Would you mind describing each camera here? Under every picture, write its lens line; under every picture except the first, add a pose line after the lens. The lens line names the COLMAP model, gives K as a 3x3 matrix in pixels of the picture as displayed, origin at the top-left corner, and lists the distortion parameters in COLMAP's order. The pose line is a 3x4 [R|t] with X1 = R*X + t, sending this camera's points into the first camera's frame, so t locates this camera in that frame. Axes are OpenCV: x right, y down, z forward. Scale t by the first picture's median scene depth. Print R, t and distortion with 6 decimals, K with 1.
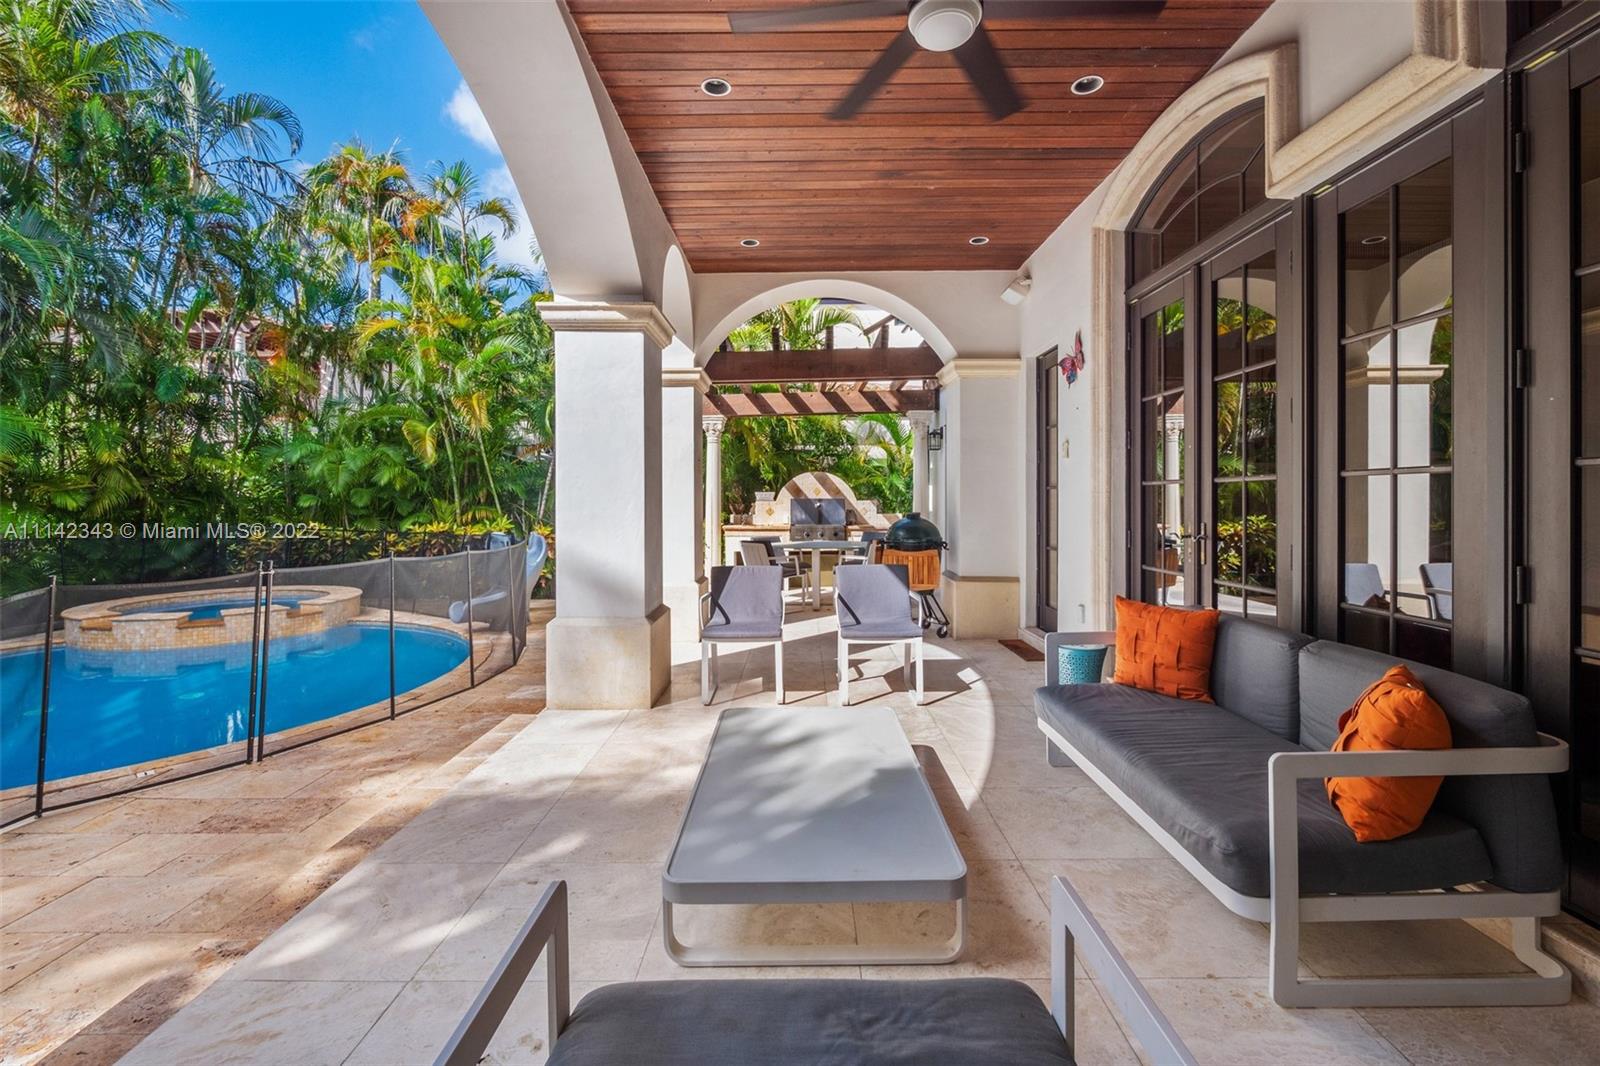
lens RADIAL K [[681.0, 0, 801.7], [0, 681.0, 503.4], [0, 0, 1]] dist [-0.005988, 0.001645]
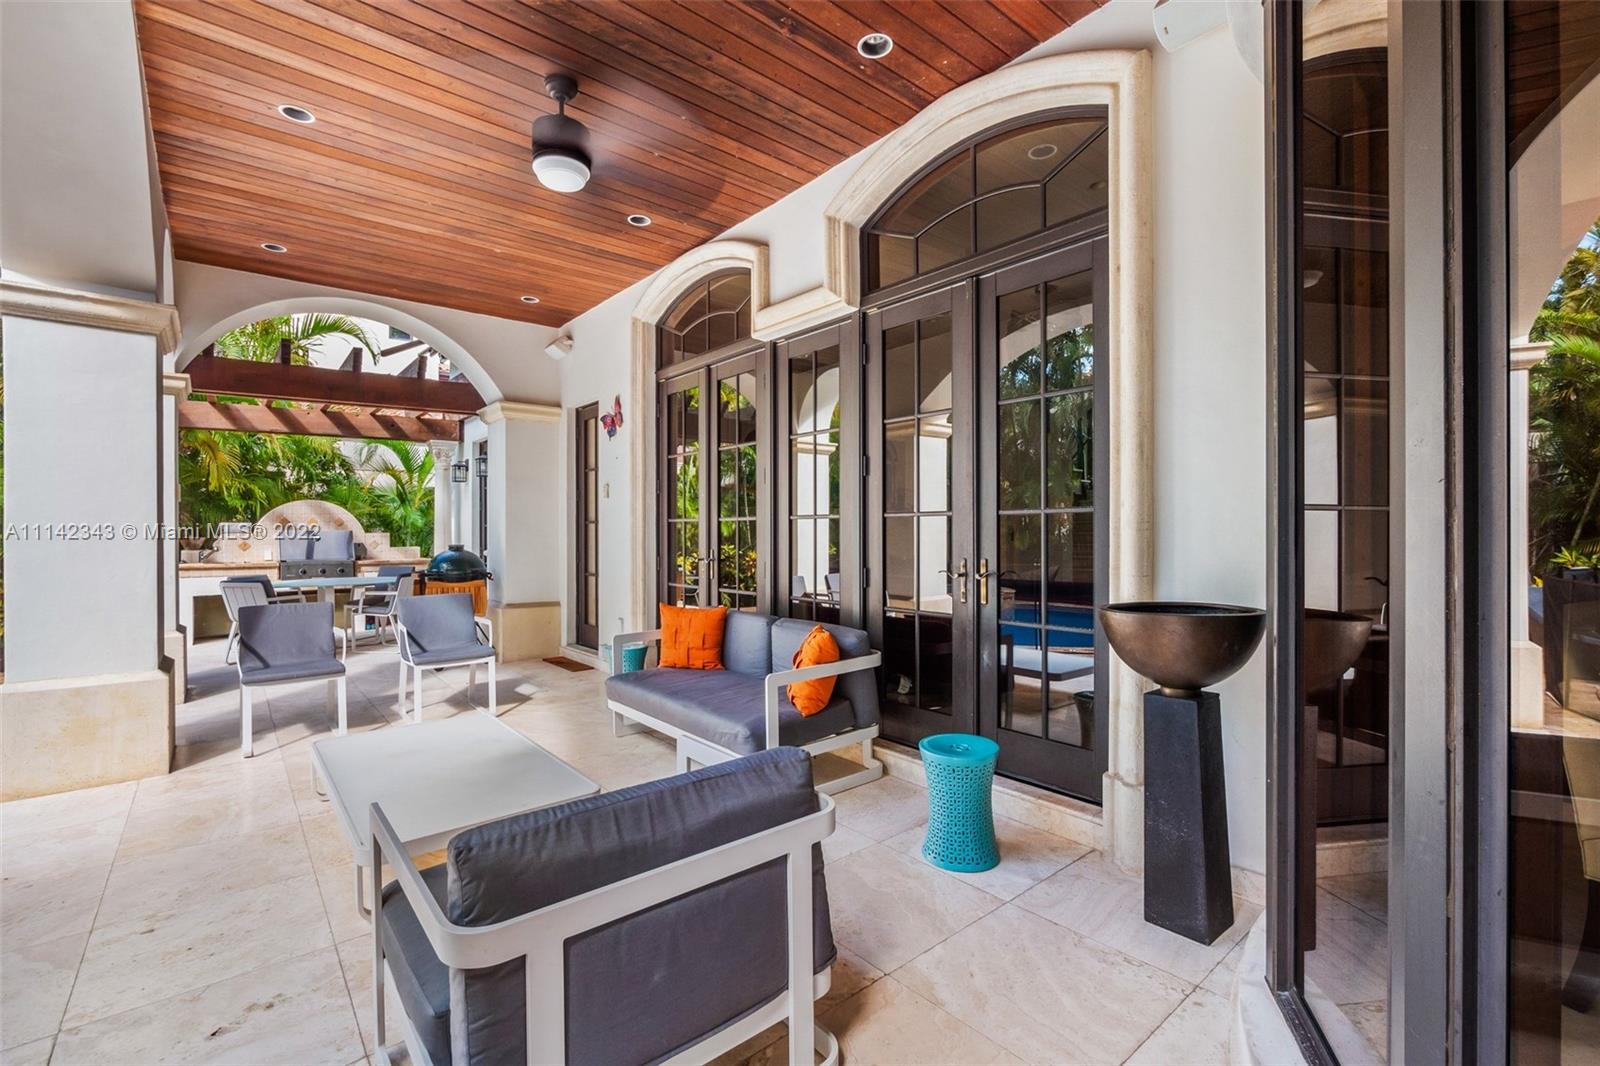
lens RADIAL K [[681.0, 0, 793.7], [0, 681.0, 533.5], [0, 0, 1]] dist [-0.005988, 0.001645]
pose [[0.766841, 0.000143, 0.641837, -0.149463], [0.001847, 0.999995, -0.002429, -0.000587], [-0.641834, 0.003048, 0.766837, -0.156237]]
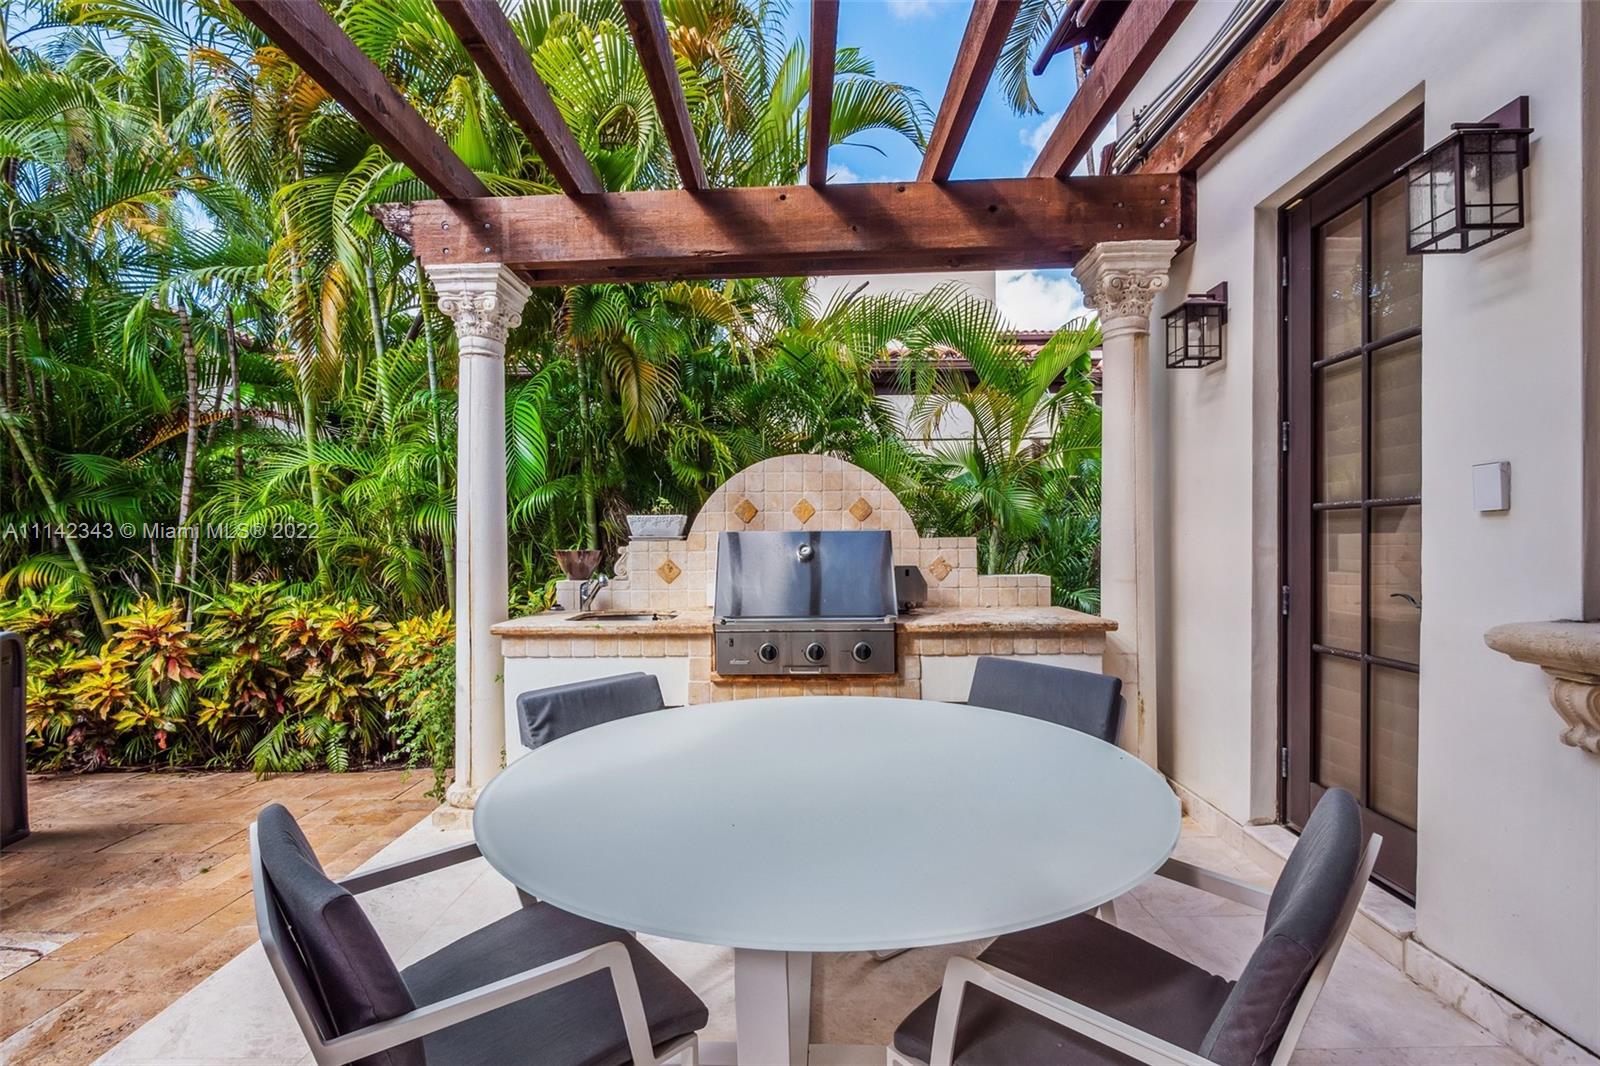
lens RADIAL K [[681.0, 0, 797.8], [0, 681.0, 541.3], [0, 0, 1]] dist [-0.005988, 0.001645]
pose [[0.999882, -0.004077, -0.014809, 0.054457], [0.003957, 0.999959, -0.008121, 0.000236], [0.014841, 0.008061, 0.999857, 1.525946]]
